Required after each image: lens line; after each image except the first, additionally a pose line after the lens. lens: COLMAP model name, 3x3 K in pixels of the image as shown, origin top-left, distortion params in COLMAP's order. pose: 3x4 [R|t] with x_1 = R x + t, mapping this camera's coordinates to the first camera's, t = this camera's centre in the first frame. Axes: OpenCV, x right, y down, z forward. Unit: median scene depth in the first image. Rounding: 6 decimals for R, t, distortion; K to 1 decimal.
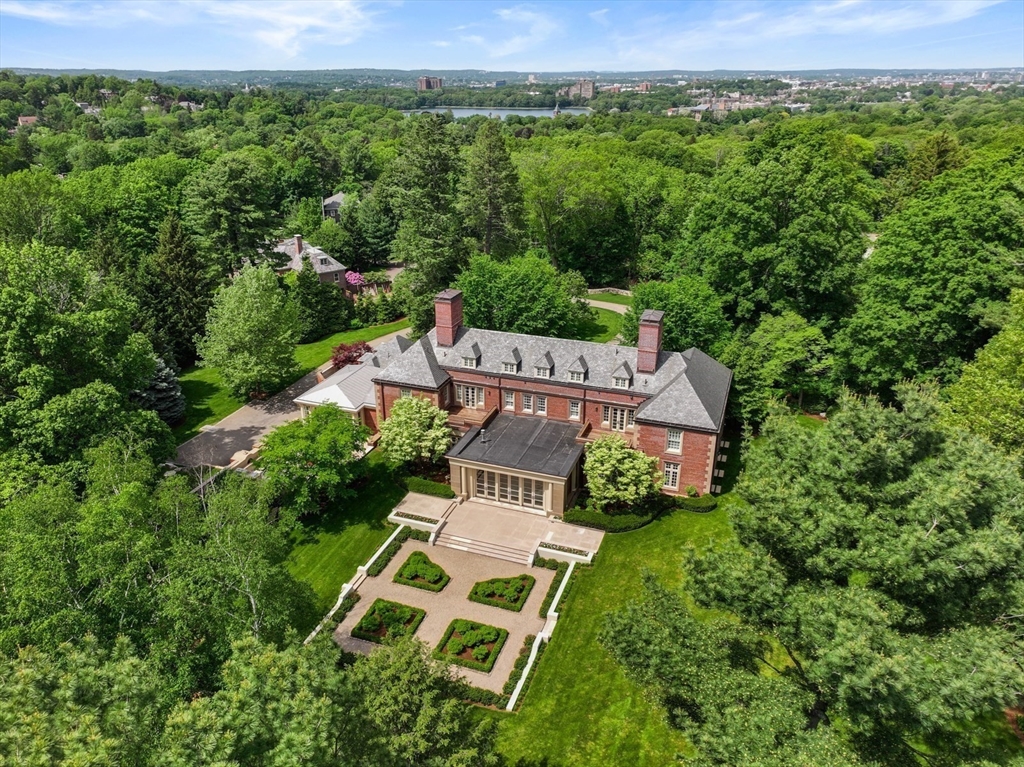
lens RADIAL K [[718.3, 0, 512.0], [0, 718.3, 383.5], [0, 0, 1]] dist [-0.073286, 0.000138]
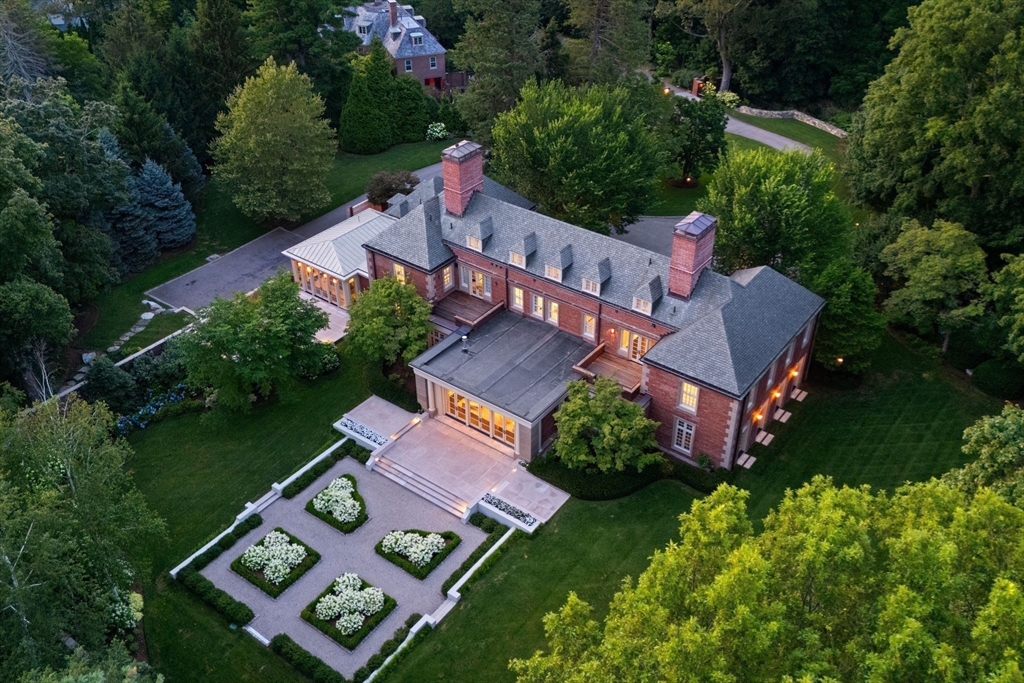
lens RADIAL K [[900.5, 0, 512.0], [0, 900.5, 341.5], [0, 0, 1]] dist [0.000778, -0.002177]
pose [[0.962668, 0.161415, -0.217291, 0.247213], [-0.116395, 0.971588, 0.206078, -0.154036], [0.244381, -0.173093, 0.954105, 0.047099]]
